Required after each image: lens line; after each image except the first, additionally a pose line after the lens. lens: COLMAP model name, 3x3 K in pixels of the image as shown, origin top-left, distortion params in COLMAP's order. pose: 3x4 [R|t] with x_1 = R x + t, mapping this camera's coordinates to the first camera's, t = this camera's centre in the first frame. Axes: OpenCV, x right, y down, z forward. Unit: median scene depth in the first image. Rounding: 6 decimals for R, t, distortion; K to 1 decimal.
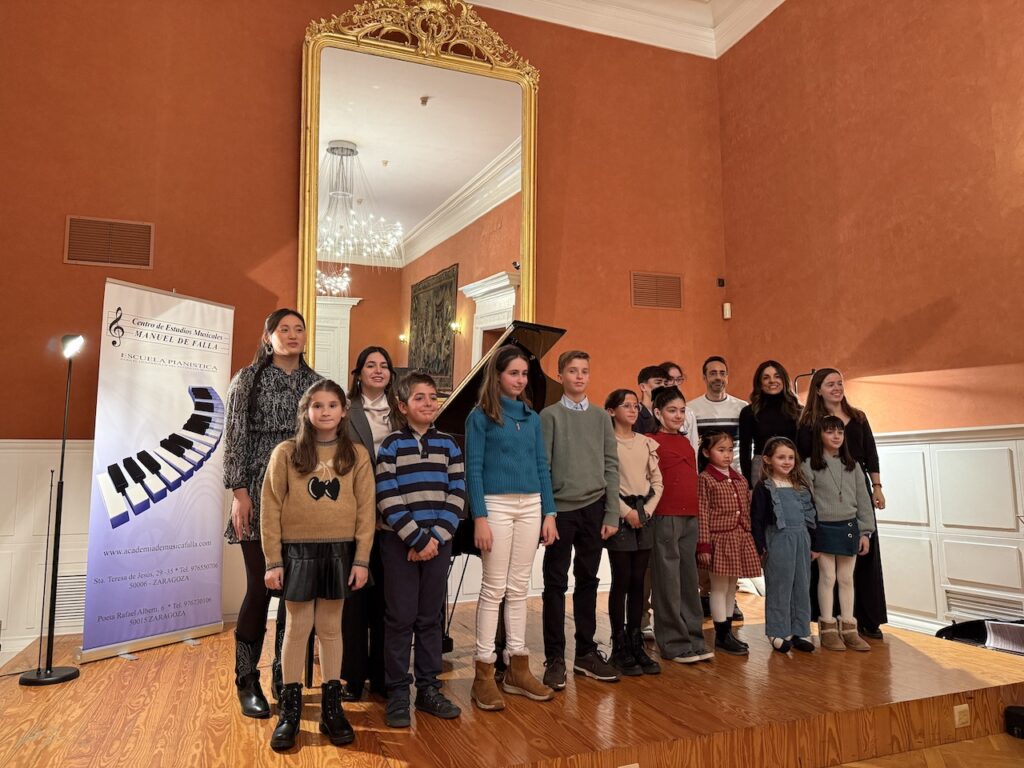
lens RADIAL K [[723.3, 0, 513.4], [0, 723.3, 389.9], [0, 0, 1]] dist [0.032563, -0.031788]
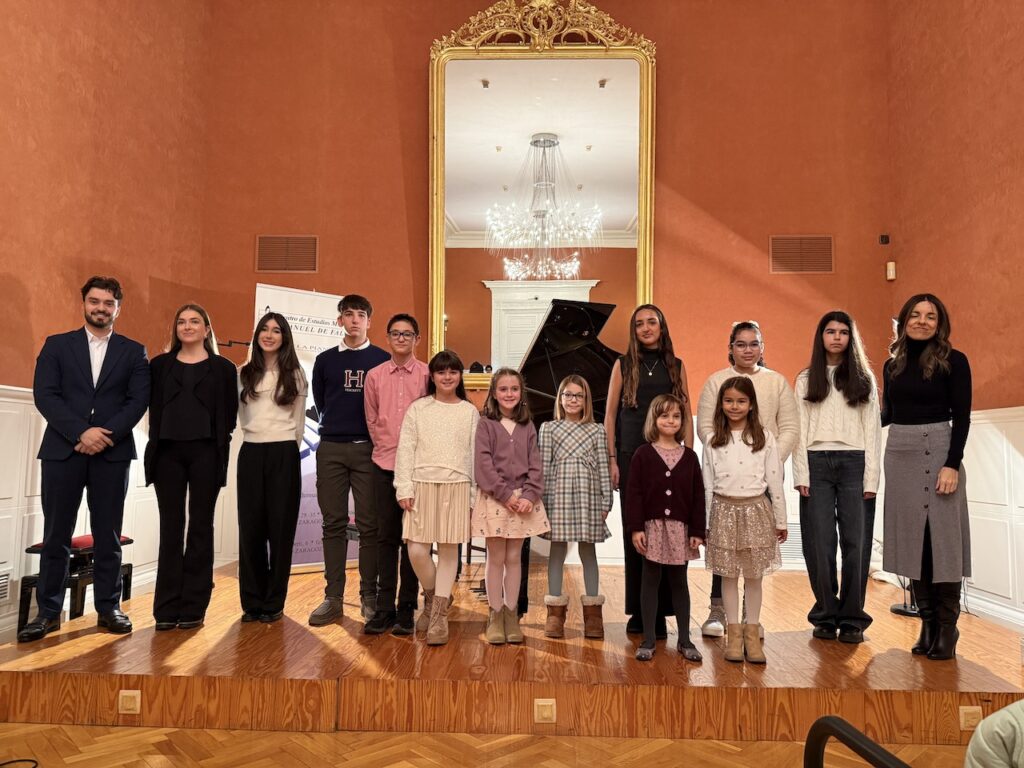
lens RADIAL K [[723.3, 0, 518.1], [0, 723.3, 396.6], [0, 0, 1]] dist [0.032563, -0.031788]
pose [[0.925838, -0.005274, -0.377883, 0.242274], [0.019394, 0.999248, 0.033570, 0.007303], [0.377422, -0.038409, 0.925245, -0.010583]]
